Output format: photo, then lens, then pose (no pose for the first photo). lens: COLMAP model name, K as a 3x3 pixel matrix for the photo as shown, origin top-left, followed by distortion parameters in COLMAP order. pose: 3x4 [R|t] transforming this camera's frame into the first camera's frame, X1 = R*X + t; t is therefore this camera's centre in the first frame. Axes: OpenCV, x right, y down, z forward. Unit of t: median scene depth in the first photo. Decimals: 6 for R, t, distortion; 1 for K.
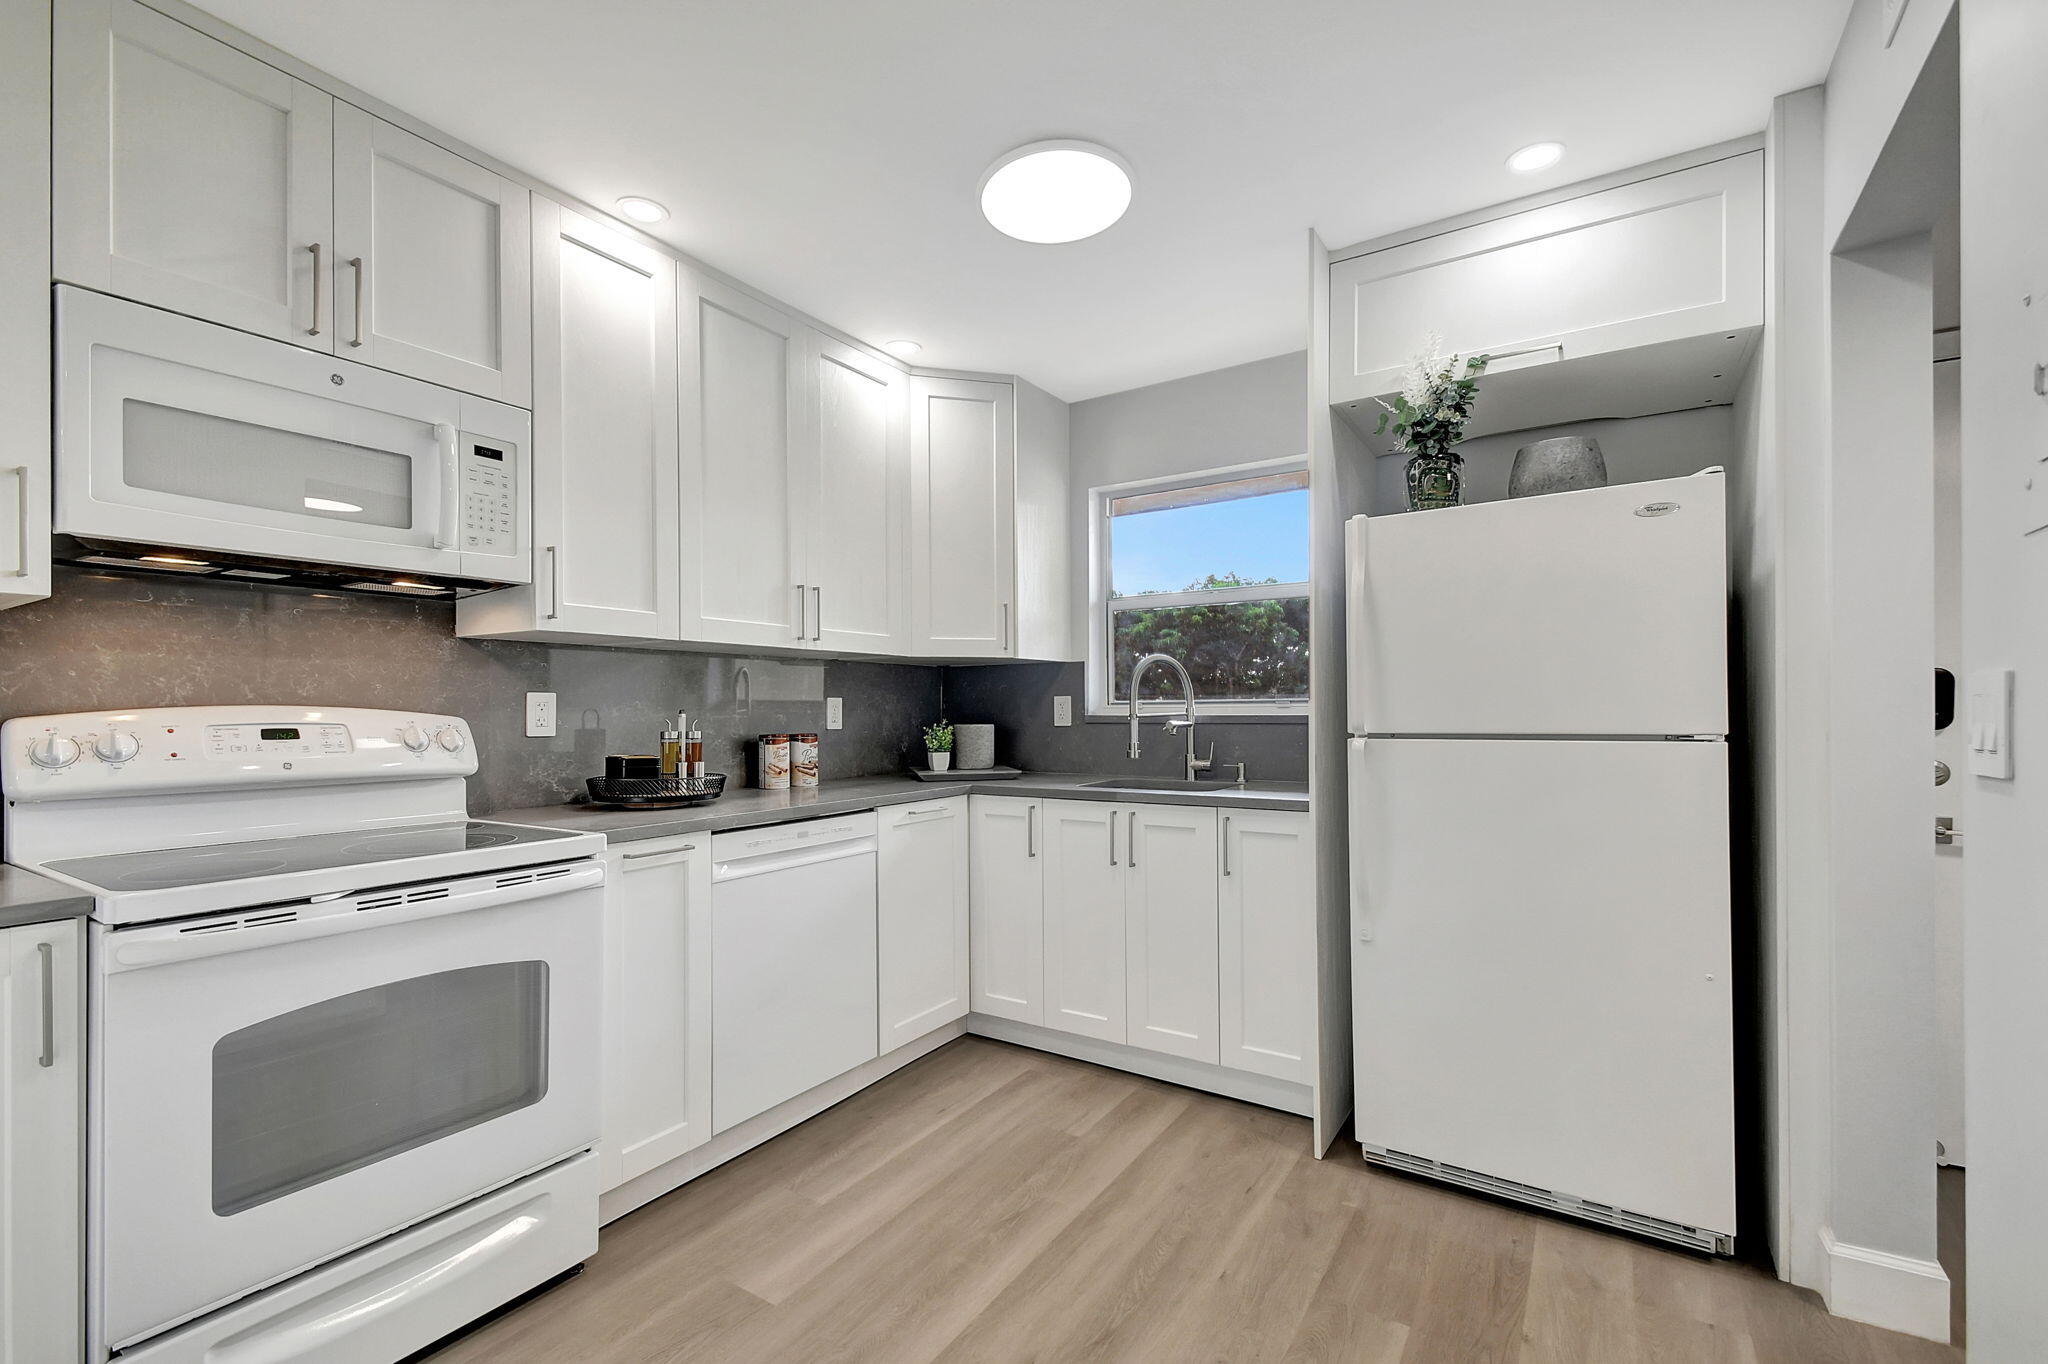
lens RADIAL K [[893.5, 0, 990.4], [0, 893.5, 708.6], [0, 0, 1]] dist [-0.003040, -0.003158]
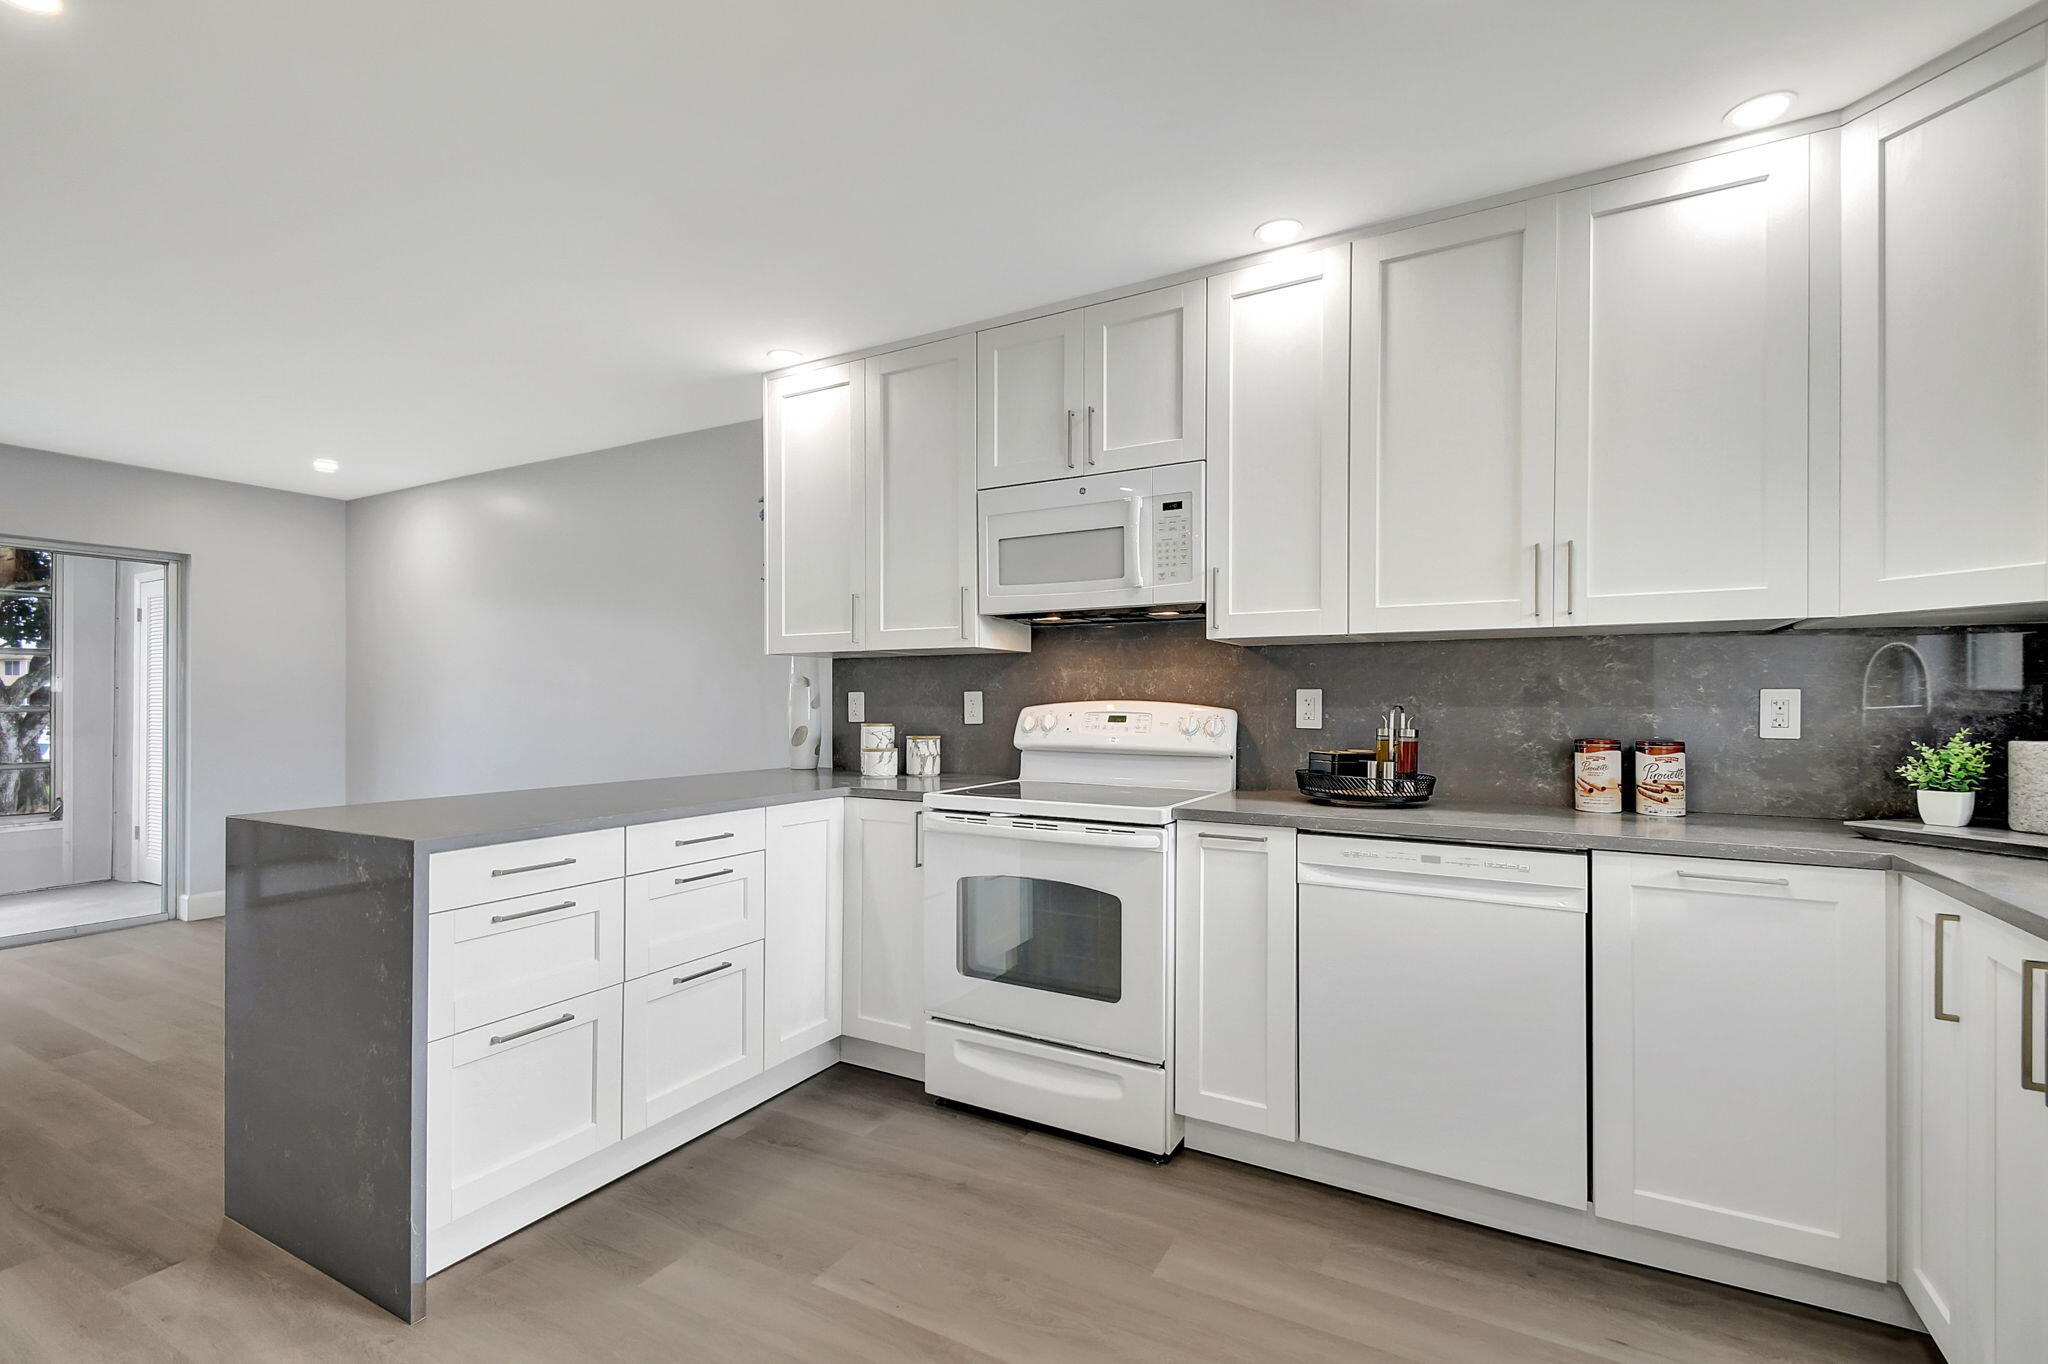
lens RADIAL K [[893.5, 0, 1033.8], [0, 893.5, 702.0], [0, 0, 1]] dist [-0.003040, -0.003158]
pose [[0.066881, 0.003335, -0.997755, 0.693915], [-0.003993, 0.999987, 0.003074, -0.004953], [0.997753, 0.003778, 0.066893, 0.691690]]
